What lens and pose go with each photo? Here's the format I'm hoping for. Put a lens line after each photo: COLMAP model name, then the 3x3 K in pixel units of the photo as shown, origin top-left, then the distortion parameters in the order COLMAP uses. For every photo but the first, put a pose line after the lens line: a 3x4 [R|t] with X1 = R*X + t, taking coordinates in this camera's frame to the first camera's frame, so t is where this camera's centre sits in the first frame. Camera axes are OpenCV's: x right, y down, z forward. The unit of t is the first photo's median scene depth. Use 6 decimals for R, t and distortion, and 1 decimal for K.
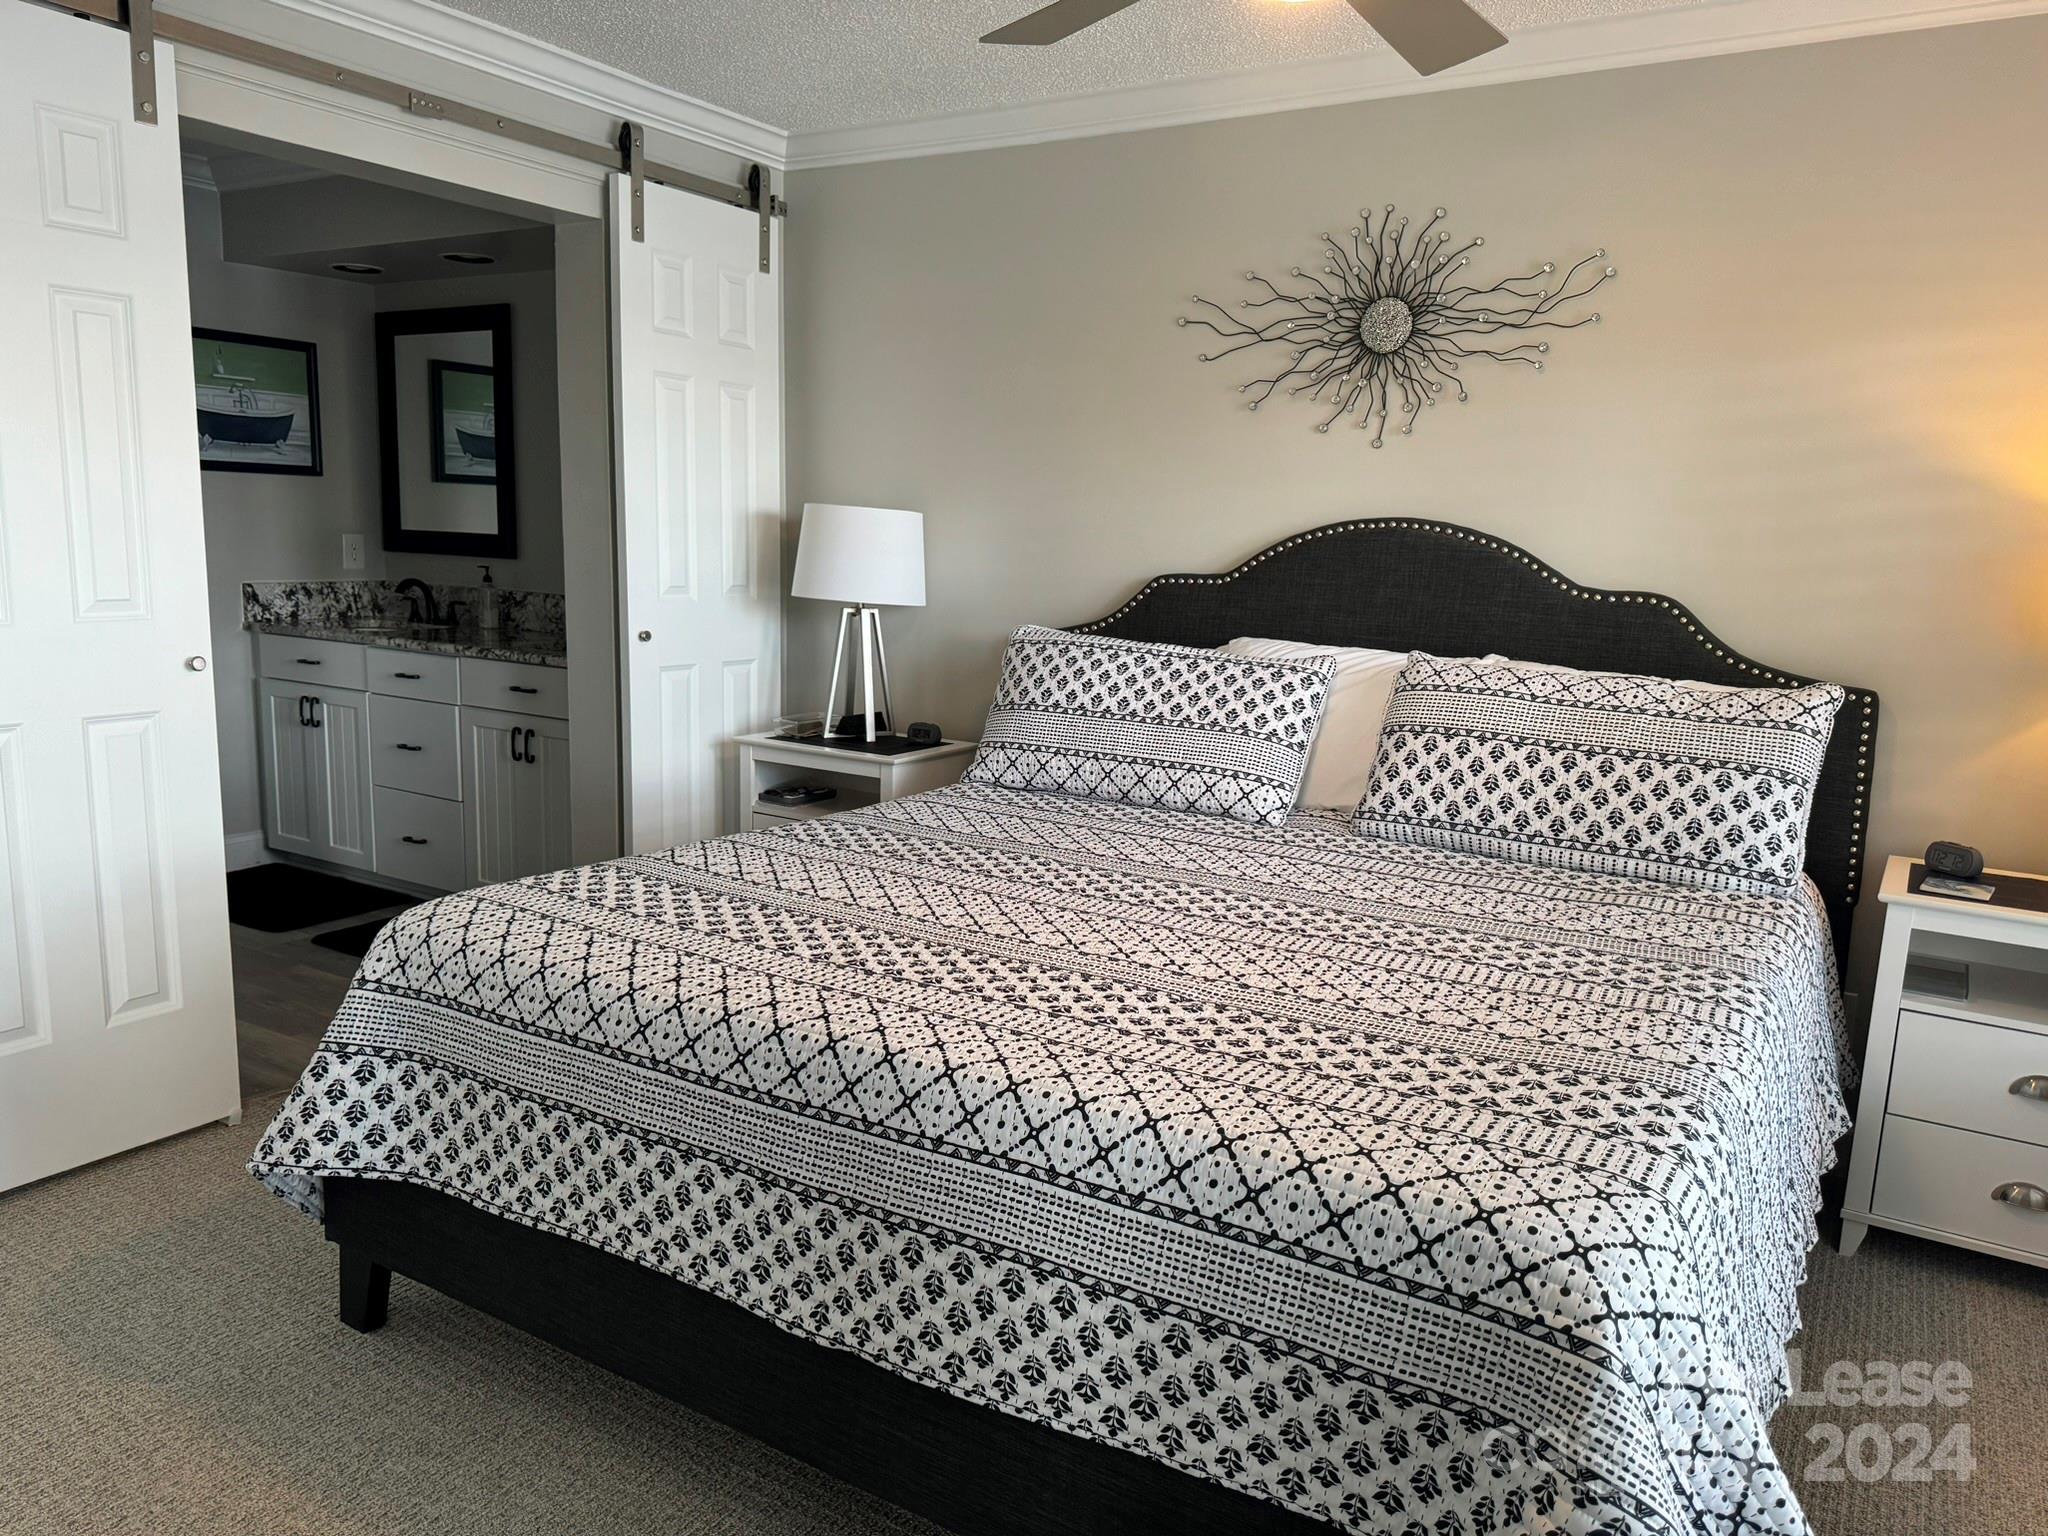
lens RADIAL K [[1434.1, 0, 1024.0], [0, 1434.1, 768.0], [0, 0, 1]] dist [0.098076, -0.145017]
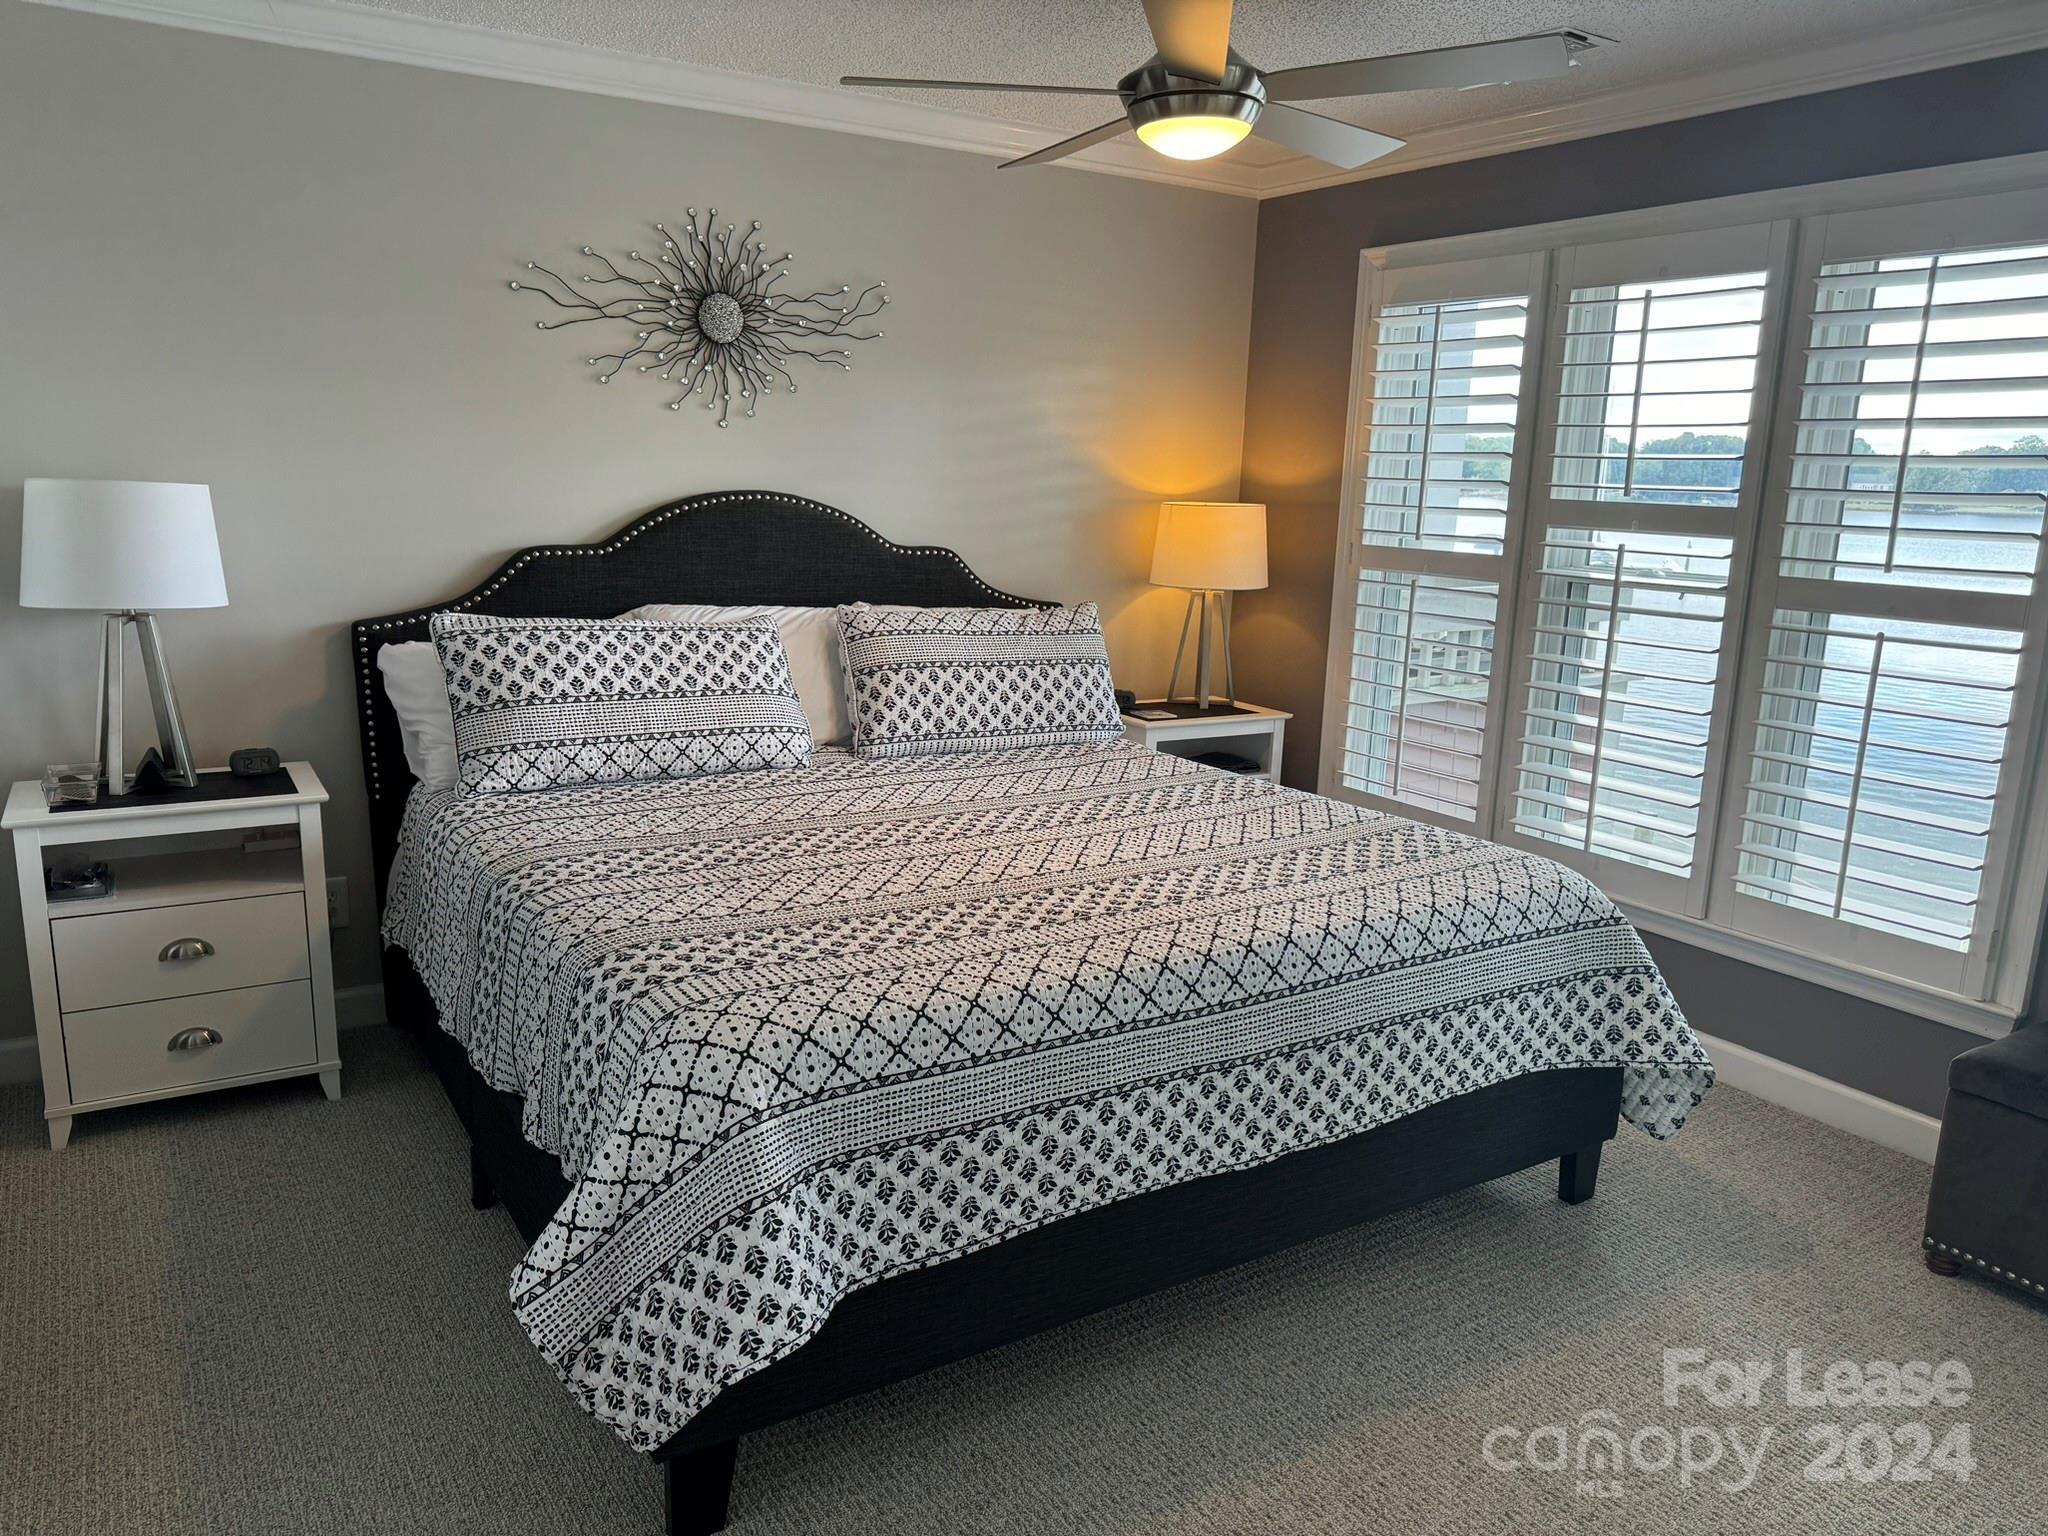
lens RADIAL K [[1434.1, 0, 1024.0], [0, 1434.1, 768.0], [0, 0, 1]] dist [0.098076, -0.145017]
pose [[0.447974, -0.201064, 0.871145, -0.713647], [0.131527, 0.978603, 0.158229, -0.112257], [-0.884319, 0.043697, 0.464834, 0.288089]]
